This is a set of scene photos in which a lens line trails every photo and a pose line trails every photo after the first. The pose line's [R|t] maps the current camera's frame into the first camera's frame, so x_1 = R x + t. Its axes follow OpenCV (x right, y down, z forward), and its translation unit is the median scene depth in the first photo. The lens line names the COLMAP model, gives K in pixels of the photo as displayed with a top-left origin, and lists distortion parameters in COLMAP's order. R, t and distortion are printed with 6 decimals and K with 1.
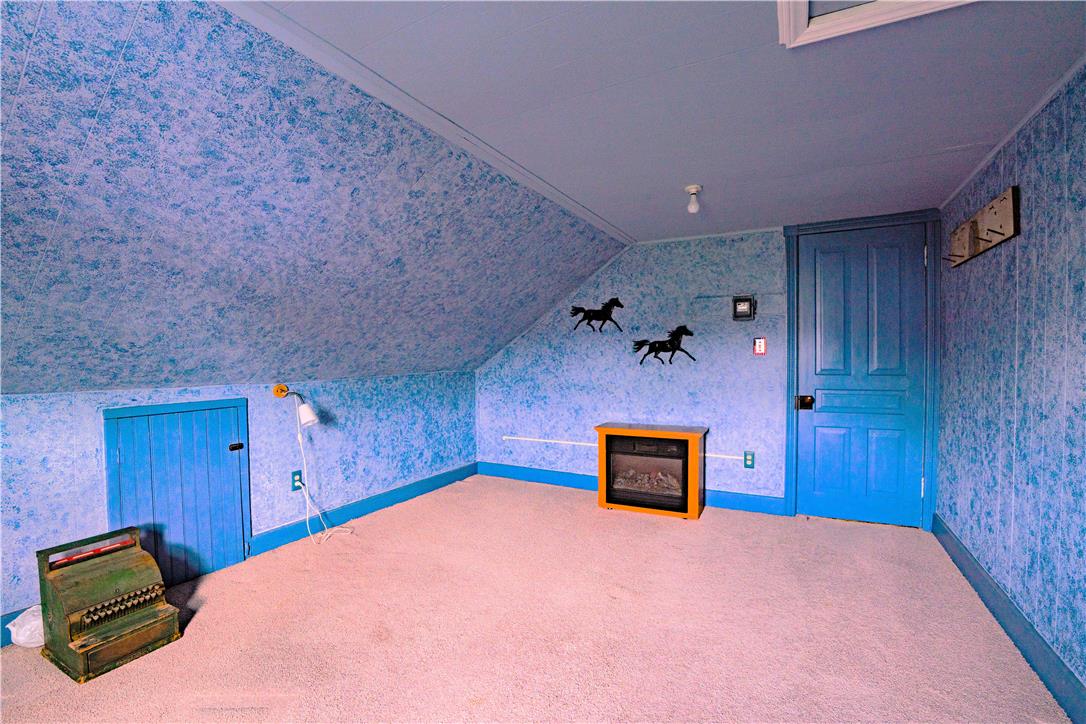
lens RADIAL K [[483.5, 0, 542.3], [0, 483.5, 371.9], [0, 0, 1]] dist [-0.003222, -0.000327]
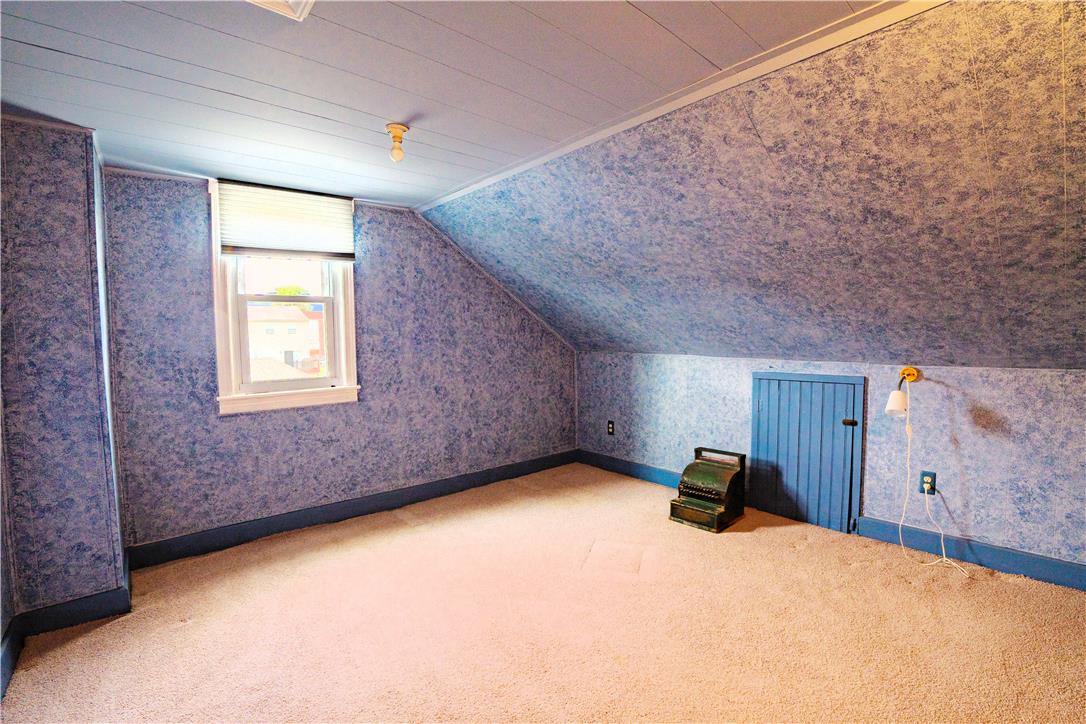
lens RADIAL K [[483.5, 0, 542.3], [0, 483.5, 371.9], [0, 0, 1]] dist [-0.003222, -0.000327]
pose [[-0.318973, 0.085308, -0.943917, 0.534454], [-0.017462, 0.995243, 0.095848, -0.039772], [0.947603, 0.047056, -0.315966, 0.688866]]
